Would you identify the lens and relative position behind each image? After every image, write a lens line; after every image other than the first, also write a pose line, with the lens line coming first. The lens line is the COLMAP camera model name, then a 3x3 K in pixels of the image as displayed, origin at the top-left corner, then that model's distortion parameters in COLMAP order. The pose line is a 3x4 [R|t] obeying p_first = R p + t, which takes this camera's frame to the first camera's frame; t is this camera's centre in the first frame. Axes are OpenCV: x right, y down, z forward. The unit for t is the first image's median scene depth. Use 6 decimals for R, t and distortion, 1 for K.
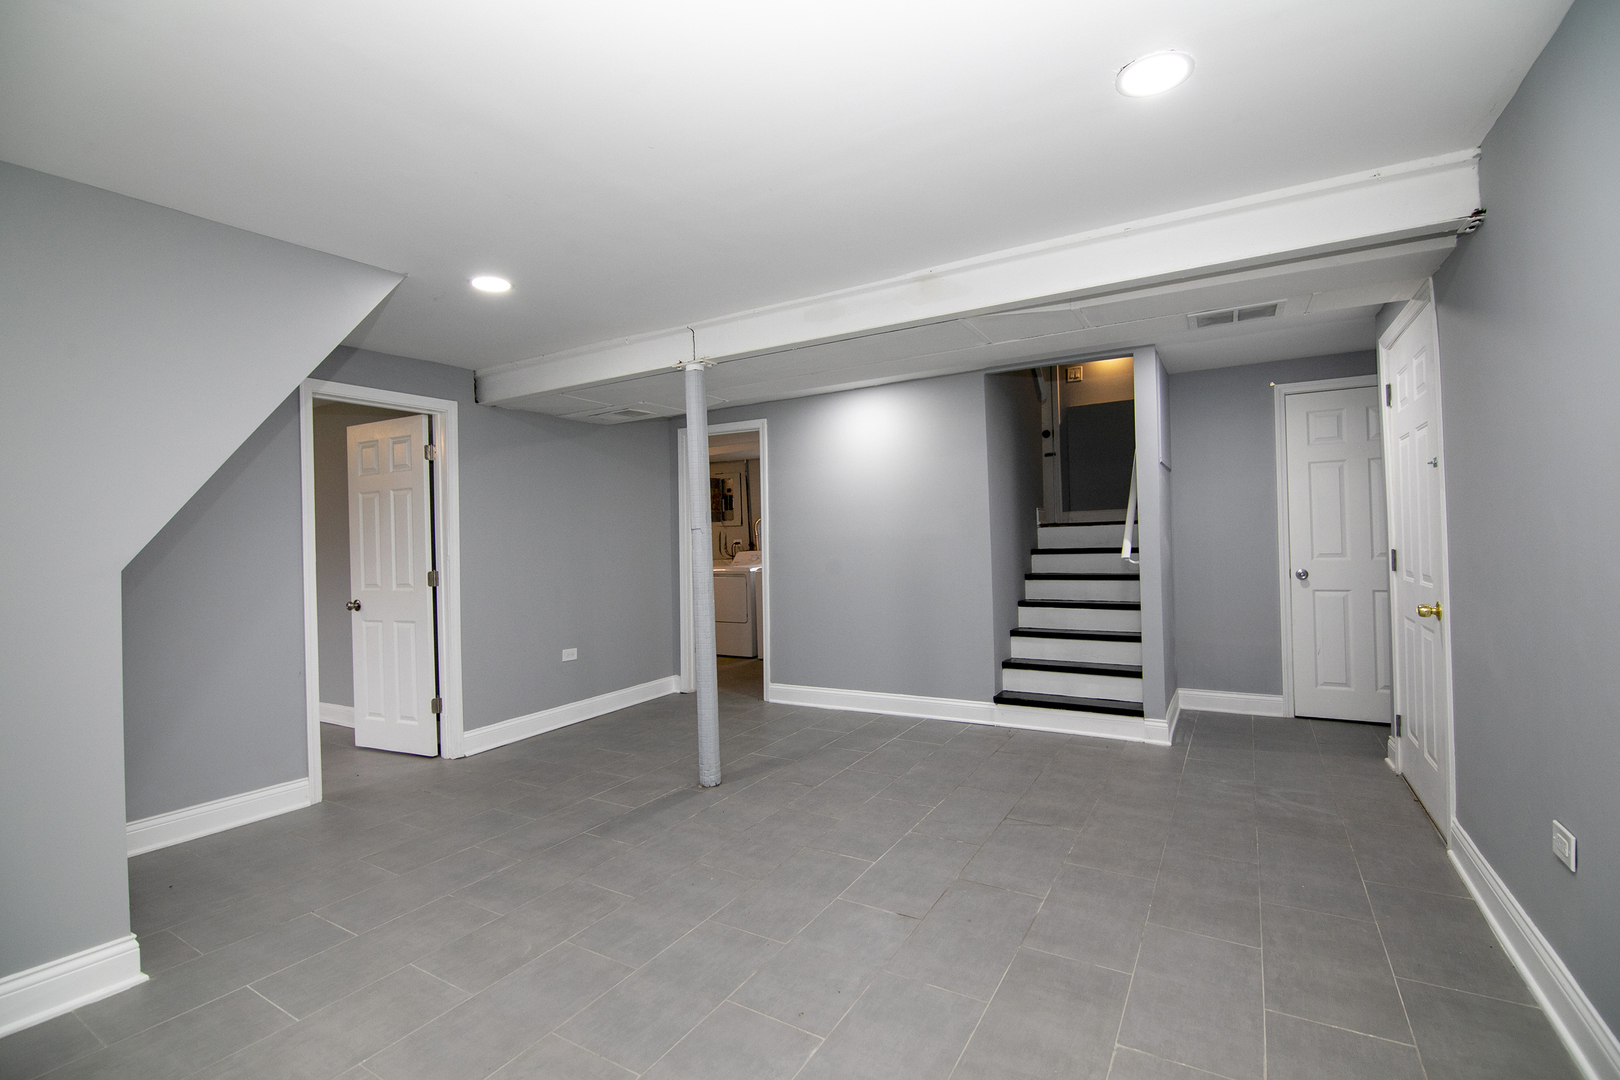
lens RADIAL K [[727.3, 0, 807.7], [0, 727.3, 539.9], [0, 0, 1]] dist [-0.010308, -0.001361]
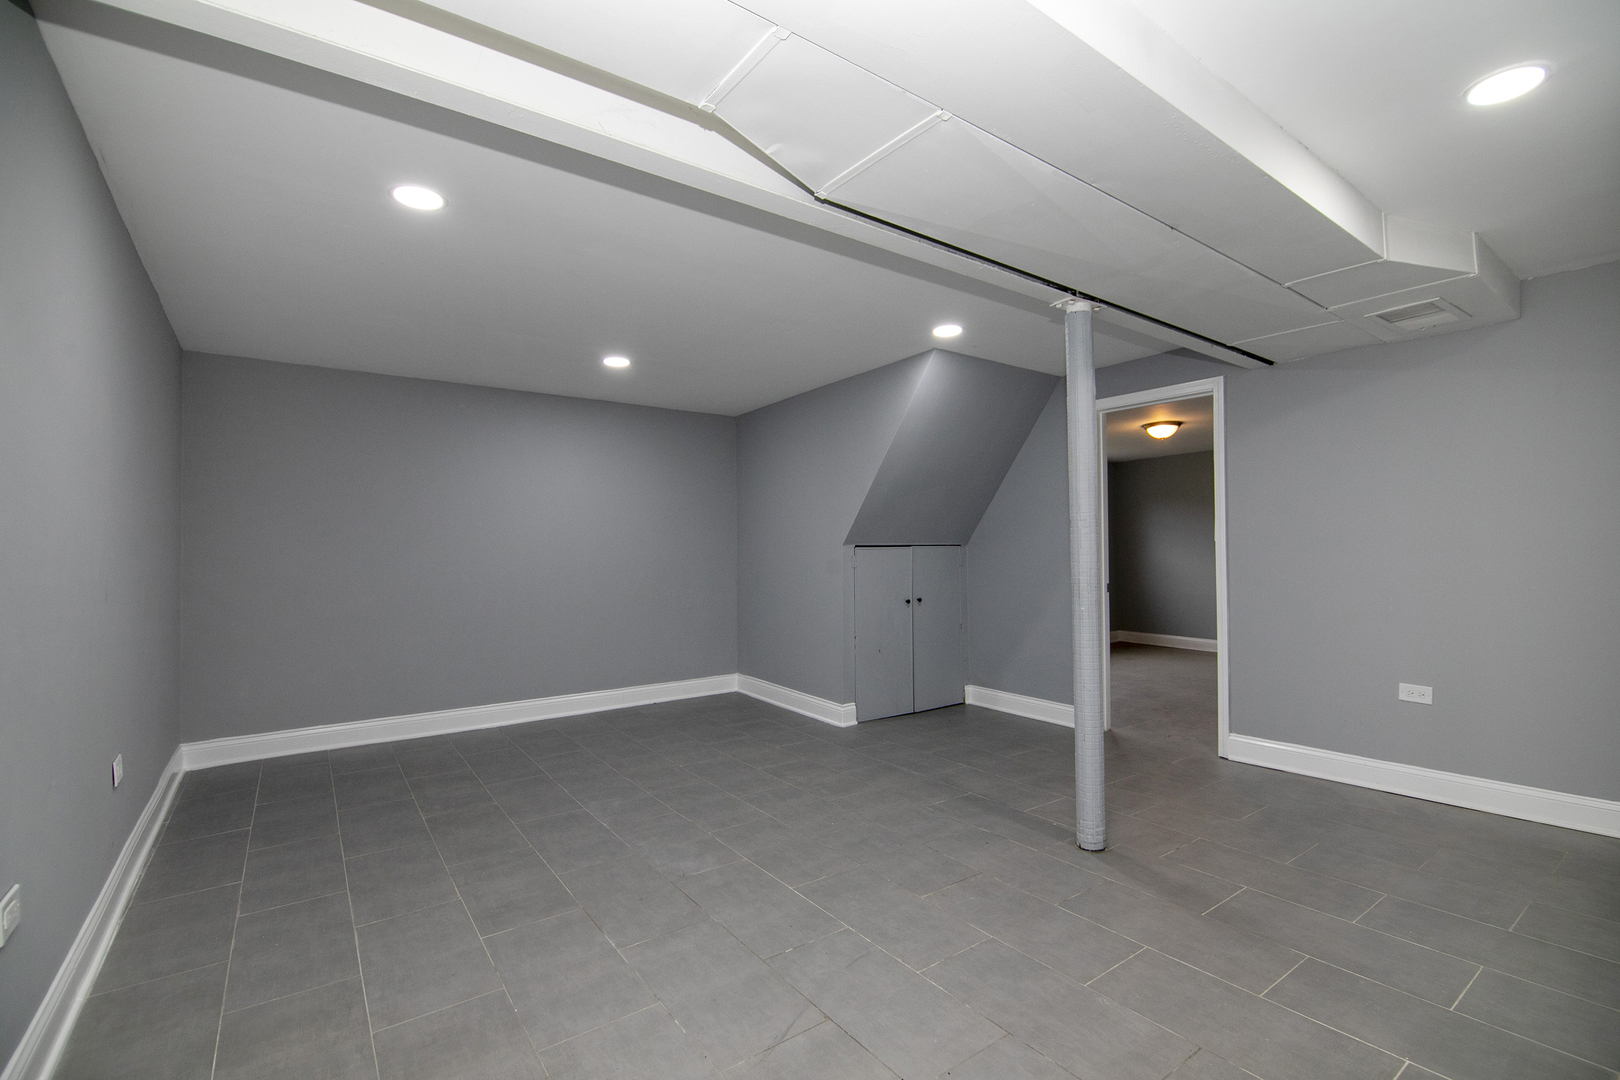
lens RADIAL K [[727.3, 0, 811.0], [0, 727.3, 541.6], [0, 0, 1]] dist [-0.010308, -0.001361]
pose [[-0.400498, 0.023224, -0.916003, 0.752651], [0.020120, 0.999661, 0.016548, -0.004289], [0.916077, -0.011803, -0.400829, 1.156052]]
